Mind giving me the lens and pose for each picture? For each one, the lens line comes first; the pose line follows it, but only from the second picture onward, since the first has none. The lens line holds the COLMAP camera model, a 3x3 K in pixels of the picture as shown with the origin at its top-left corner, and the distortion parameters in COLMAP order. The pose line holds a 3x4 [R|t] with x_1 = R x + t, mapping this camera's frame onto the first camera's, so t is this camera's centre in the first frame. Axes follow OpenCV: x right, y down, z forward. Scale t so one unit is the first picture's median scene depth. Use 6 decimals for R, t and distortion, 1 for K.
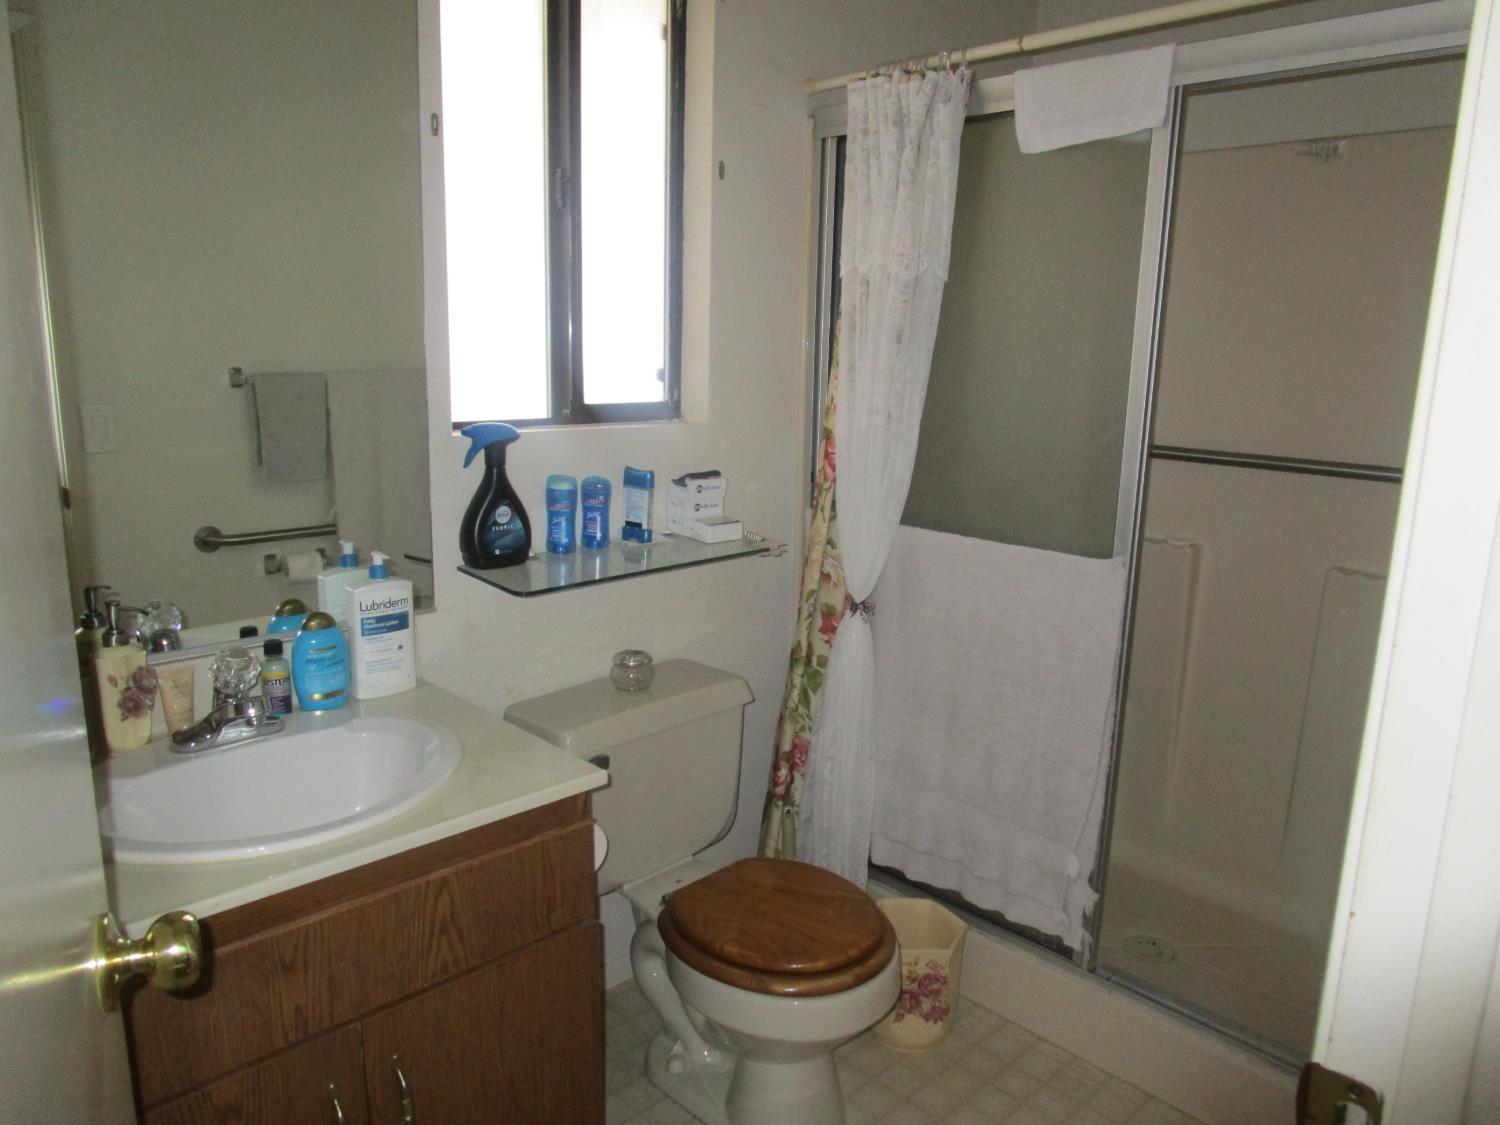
lens RADIAL K [[1082.3, 0, 748.5], [0, 1082.3, 560.8], [0, 0, 1]] dist [-0.011904, -0.015386]
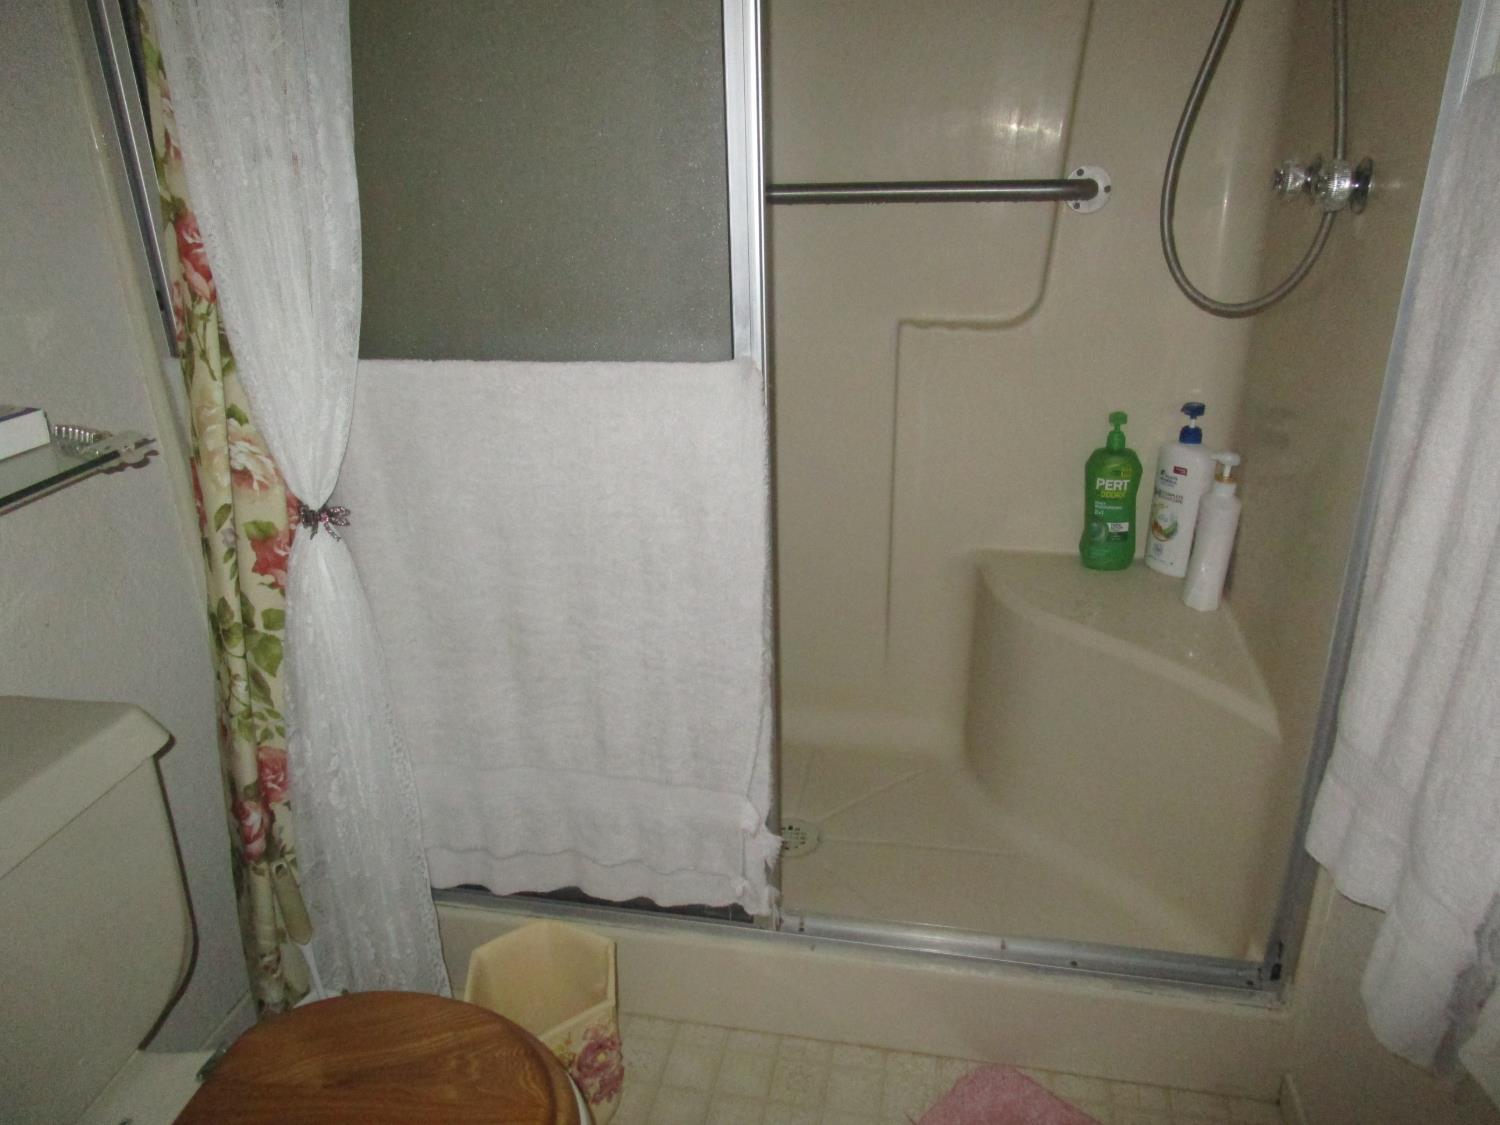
lens RADIAL K [[1082.3, 0, 745.1], [0, 1082.3, 571.3], [0, 0, 1]] dist [-0.011904, -0.015386]
pose [[0.830125, -0.263600, 0.491332, 0.000895], [0.166692, 0.958217, 0.232452, -0.024179], [-0.532077, -0.111063, 0.839380, 0.390387]]
